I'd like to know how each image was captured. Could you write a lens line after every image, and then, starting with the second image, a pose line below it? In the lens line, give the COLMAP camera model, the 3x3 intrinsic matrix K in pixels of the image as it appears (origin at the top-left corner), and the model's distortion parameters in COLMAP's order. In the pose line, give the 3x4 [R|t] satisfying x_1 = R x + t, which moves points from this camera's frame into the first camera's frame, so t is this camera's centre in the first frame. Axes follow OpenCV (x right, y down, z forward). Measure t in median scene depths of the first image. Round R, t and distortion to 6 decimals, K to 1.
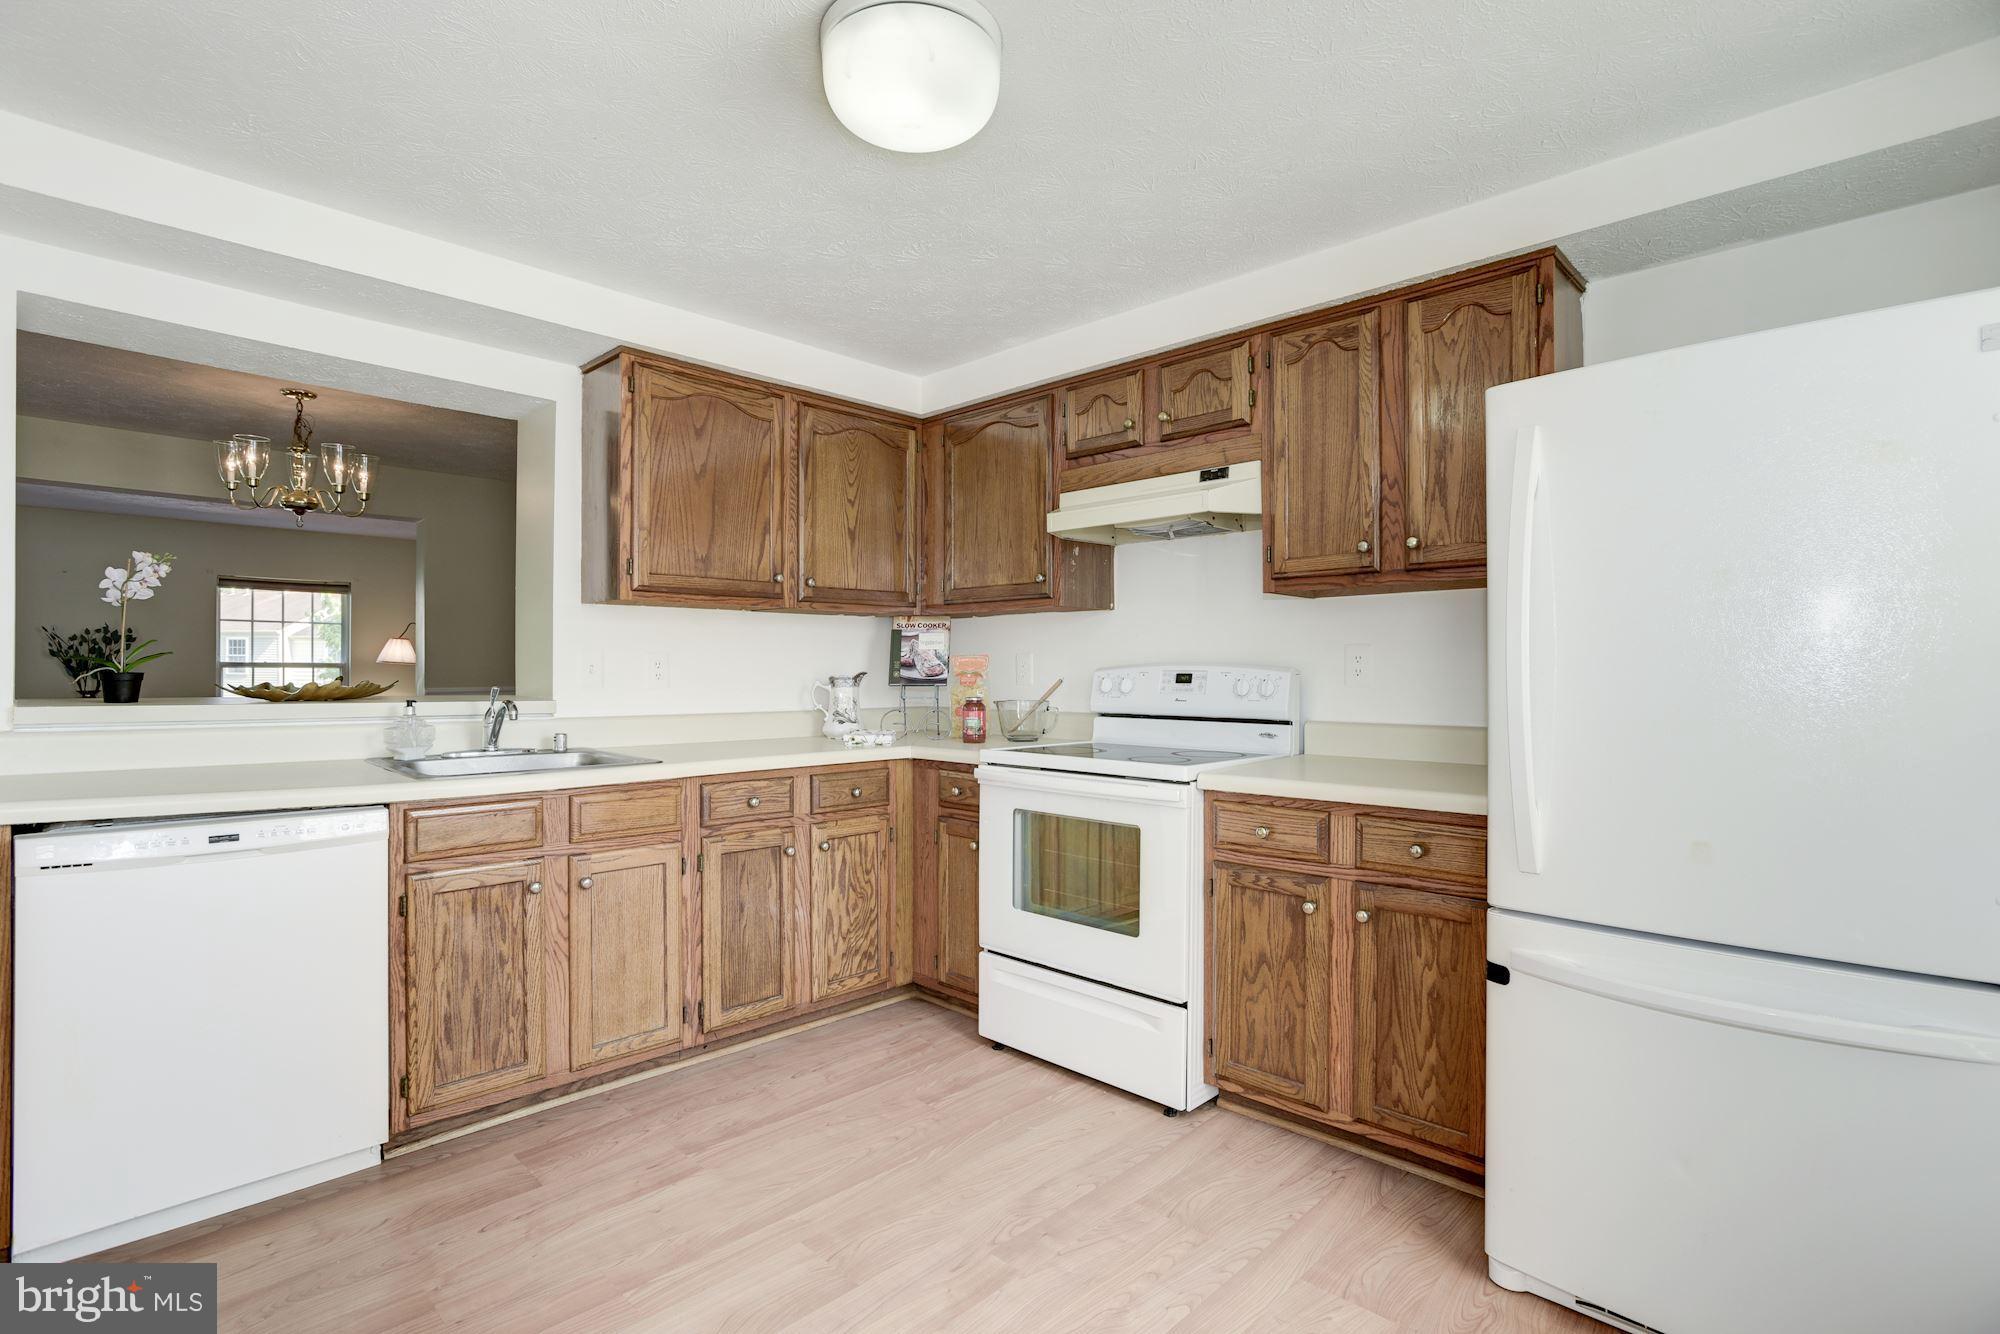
lens RADIAL K [[967.9, 0, 1018.5], [0, 967.9, 667.6], [0, 0, 1]] dist [-0.050656, 0.018826]
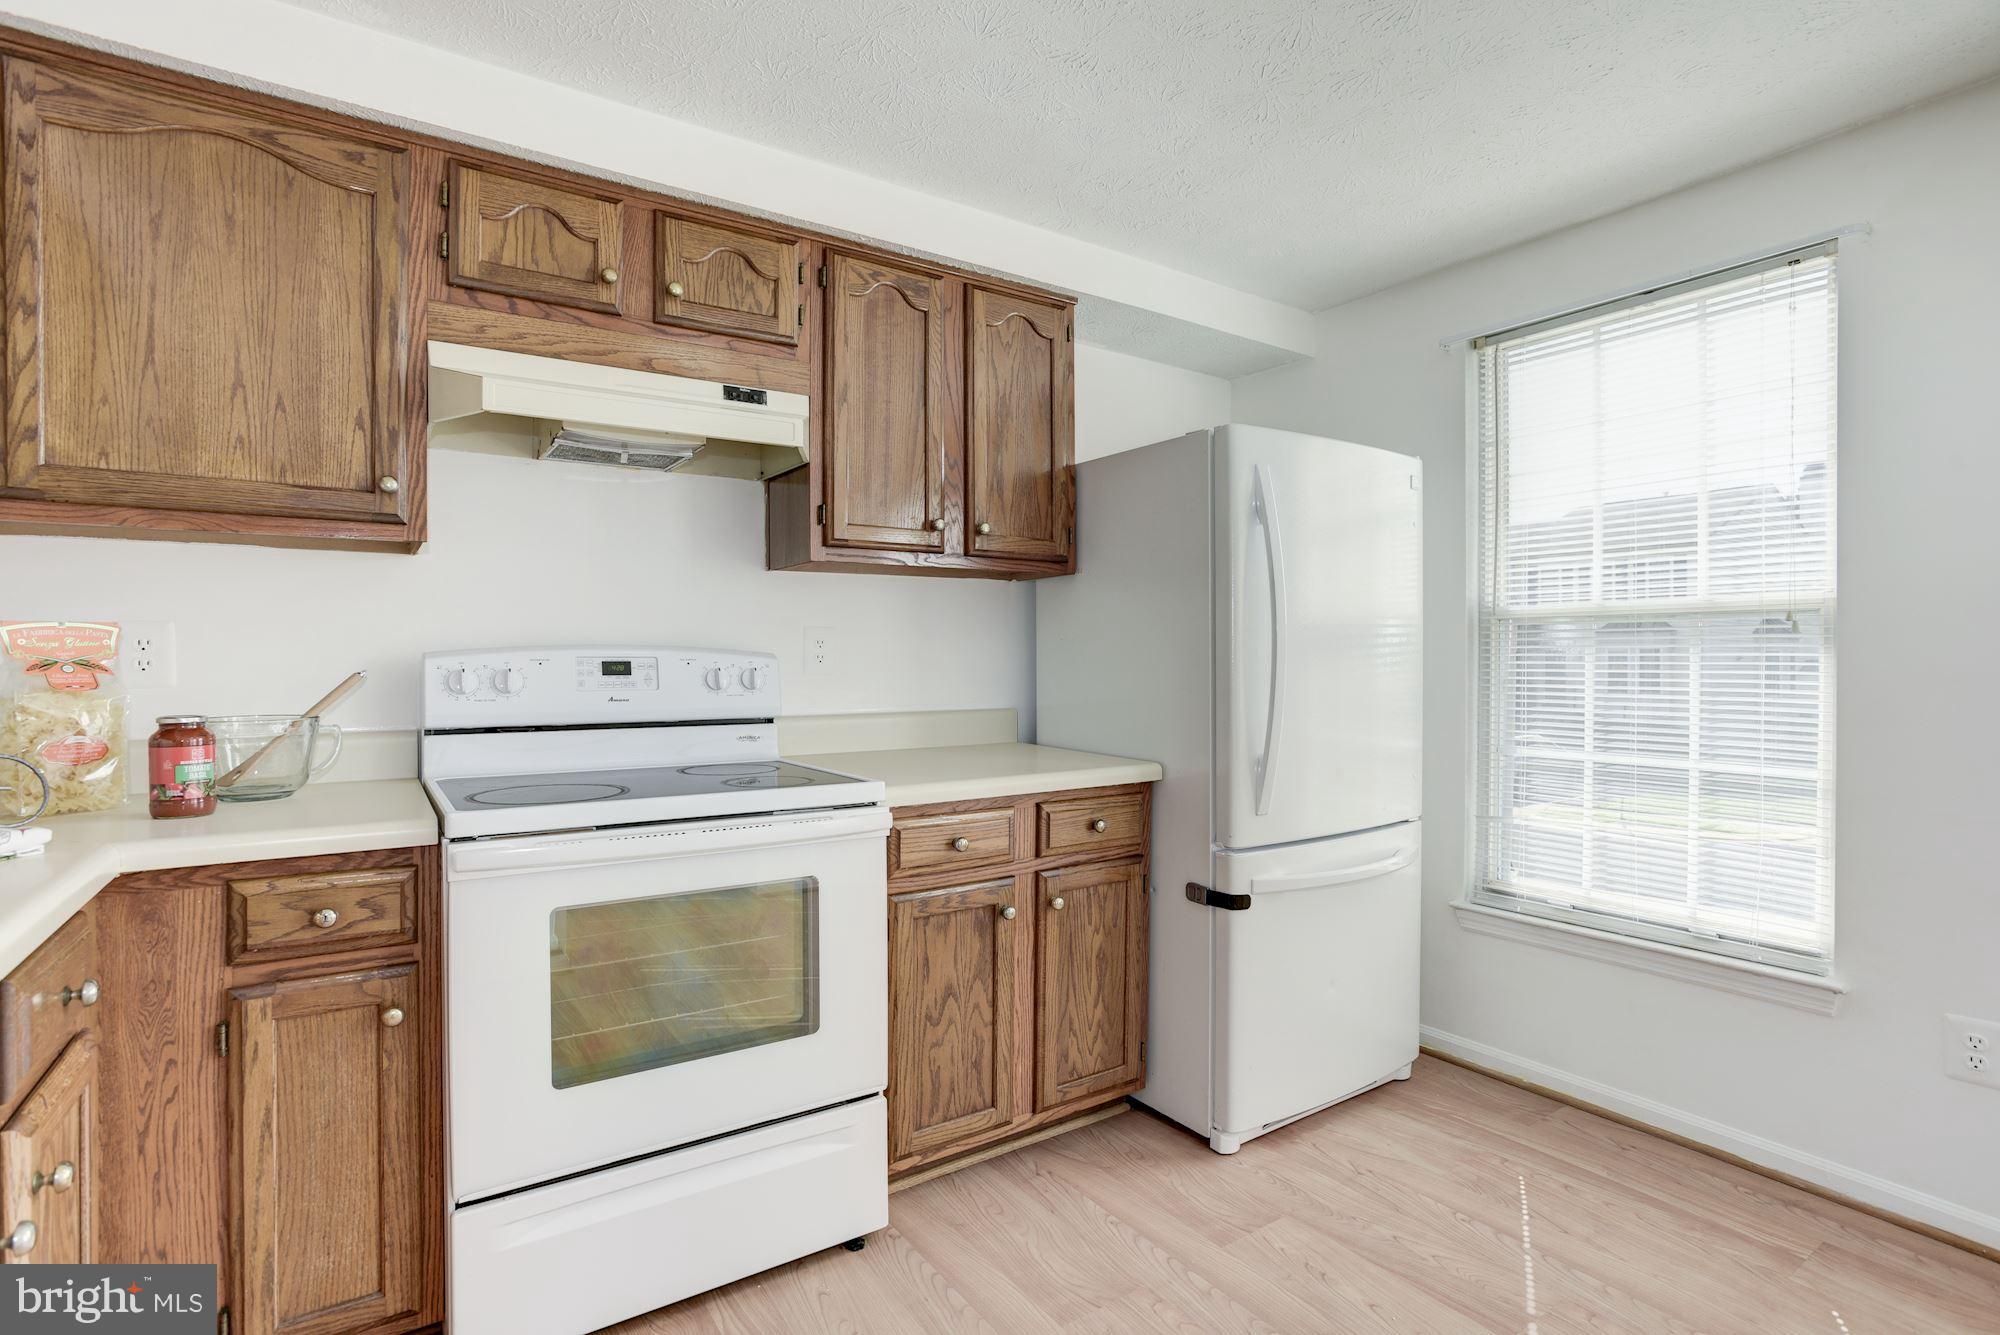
lens RADIAL K [[967.9, 0, 1005.2], [0, 967.9, 653.2], [0, 0, 1]] dist [-0.050656, 0.018826]
pose [[0.214175, -0.001307, 0.976795, -0.555662], [-0.003542, 0.999991, 0.002115, -0.002451], [-0.976789, -0.003913, 0.214168, 0.736429]]
